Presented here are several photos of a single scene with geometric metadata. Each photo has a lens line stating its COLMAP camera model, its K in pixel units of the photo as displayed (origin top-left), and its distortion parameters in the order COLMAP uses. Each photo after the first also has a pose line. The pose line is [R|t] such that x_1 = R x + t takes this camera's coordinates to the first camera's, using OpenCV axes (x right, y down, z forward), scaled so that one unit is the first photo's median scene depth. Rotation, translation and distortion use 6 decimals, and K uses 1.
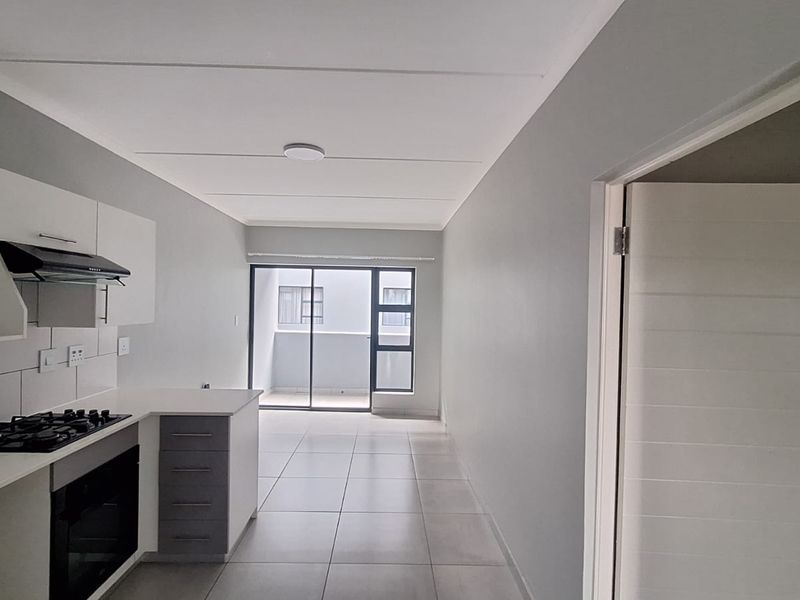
lens RADIAL K [[423.6, 0, 395.4], [0, 423.6, 303.6], [0, 0, 1]] dist [-0.002875, 0.000170]
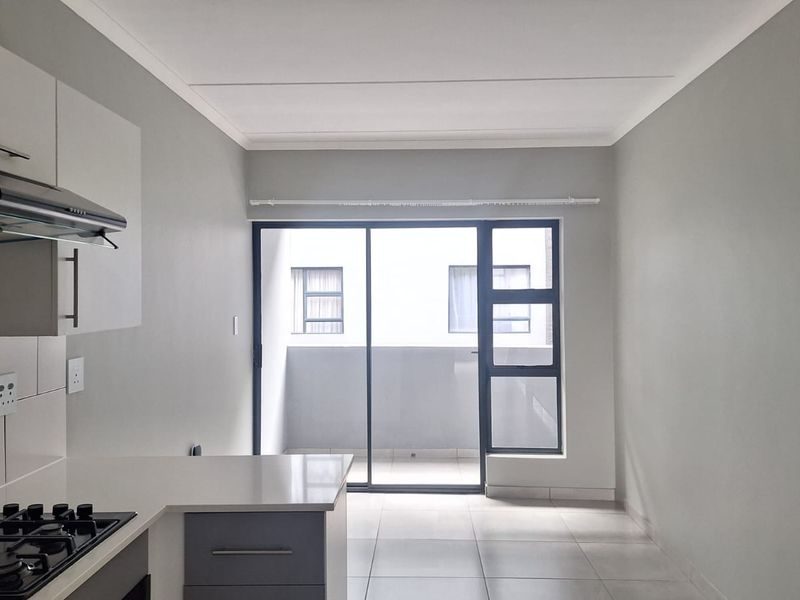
lens RADIAL K [[737.4, 0, 401.2], [0, 737.4, 286.8], [0, 0, 1]] dist [0.138745, -0.231093]
pose [[0.998553, -0.027899, -0.045980, -0.211339], [0.027189, 0.999502, -0.015989, 0.019945], [0.046403, 0.014715, 0.998814, 0.116198]]
